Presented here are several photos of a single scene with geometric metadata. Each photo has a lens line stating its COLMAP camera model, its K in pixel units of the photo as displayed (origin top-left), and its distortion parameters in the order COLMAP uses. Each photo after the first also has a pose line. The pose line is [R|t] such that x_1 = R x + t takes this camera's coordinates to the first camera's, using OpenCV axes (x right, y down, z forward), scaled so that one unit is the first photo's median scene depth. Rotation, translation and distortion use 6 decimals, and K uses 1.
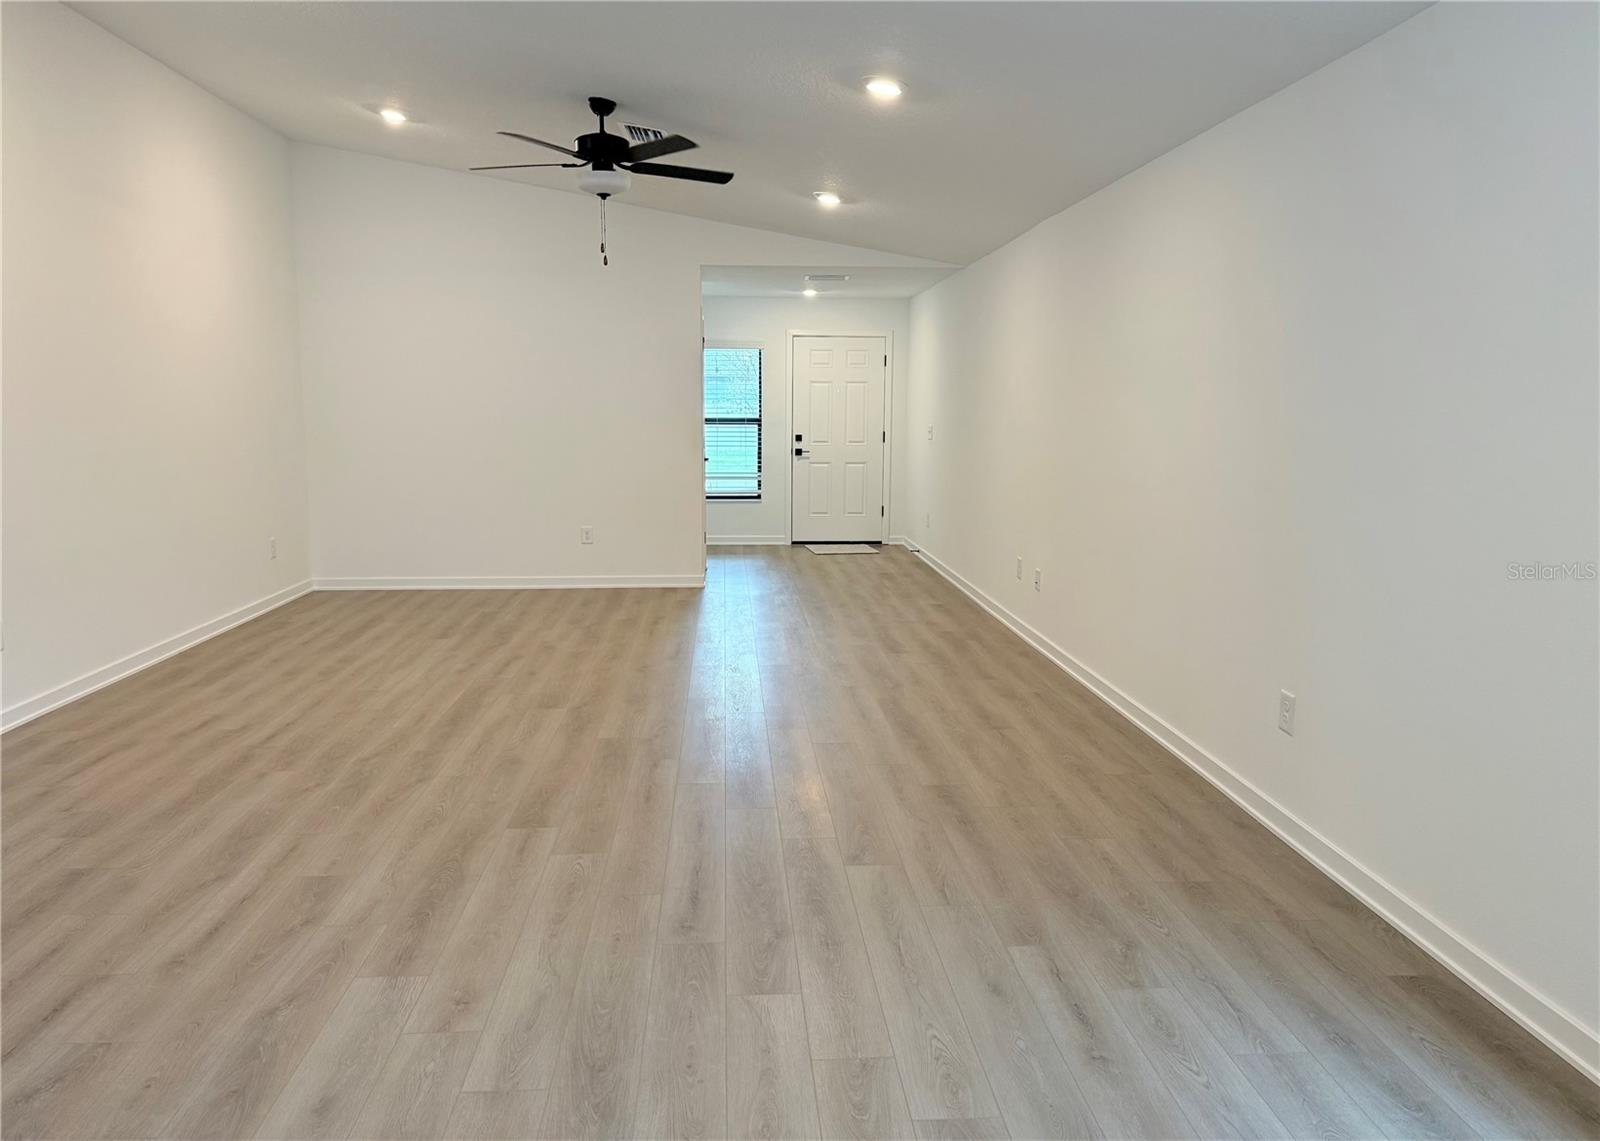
lens RADIAL K [[1147.2, 0, 821.1], [0, 1147.2, 566.3], [0, 0, 1]] dist [0.053931, -0.075486]
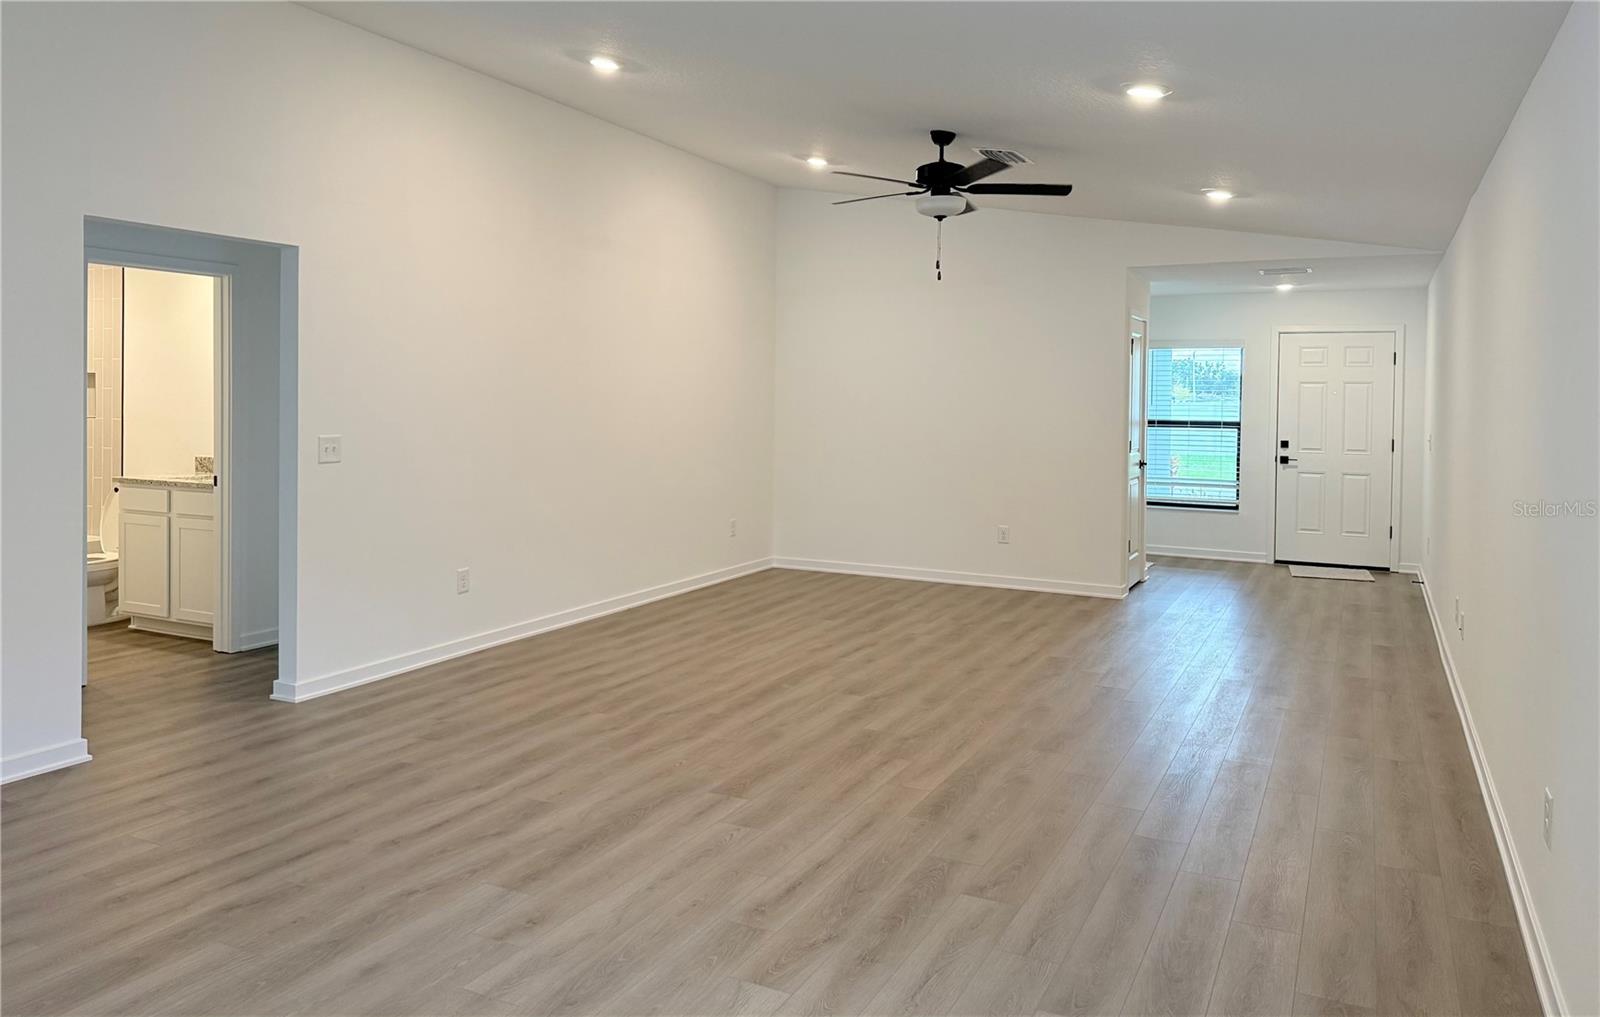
lens RADIAL K [[1167.7, 0, 795.1], [0, 1167.7, 415.6], [0, 0, 1]] dist [0.120260, -0.203014]
pose [[0.856937, 0.013967, -0.515232, 0.263854], [-0.079319, 0.991298, -0.105053, -0.012413], [0.509281, 0.130892, 0.850588, 0.024639]]
